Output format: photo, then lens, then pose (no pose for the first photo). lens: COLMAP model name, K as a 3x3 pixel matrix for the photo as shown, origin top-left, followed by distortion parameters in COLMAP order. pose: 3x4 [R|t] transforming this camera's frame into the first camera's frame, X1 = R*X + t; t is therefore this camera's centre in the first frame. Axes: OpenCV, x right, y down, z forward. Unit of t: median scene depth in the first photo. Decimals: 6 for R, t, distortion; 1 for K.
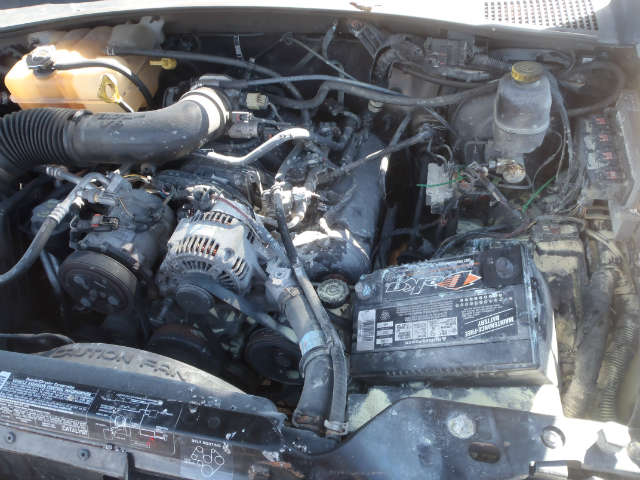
lens RADIAL K [[529.9, 0, 320.0], [0, 529.9, 240.0], [0, 0, 1]] dist [-0.006691, -0.016747]
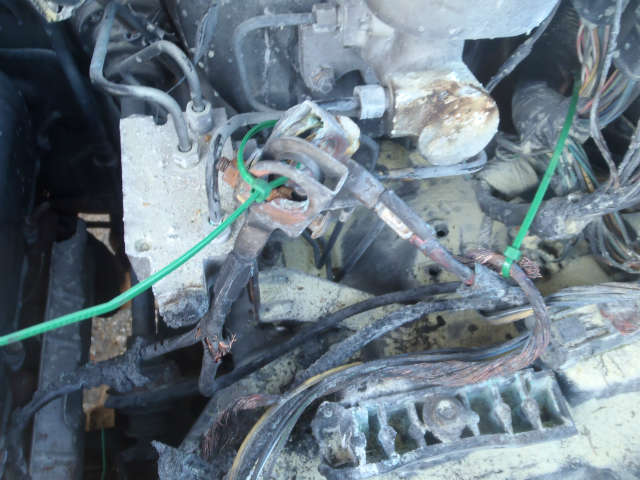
lens RADIAL K [[529.9, 0, 320.0], [0, 529.9, 240.0], [0, 0, 1]] dist [-0.006691, -0.016747]
pose [[0.891034, -0.235113, 0.388304, 0.194396], [0.177453, 0.967757, 0.178766, -0.126267], [-0.417814, -0.090381, 0.904026, 0.771268]]
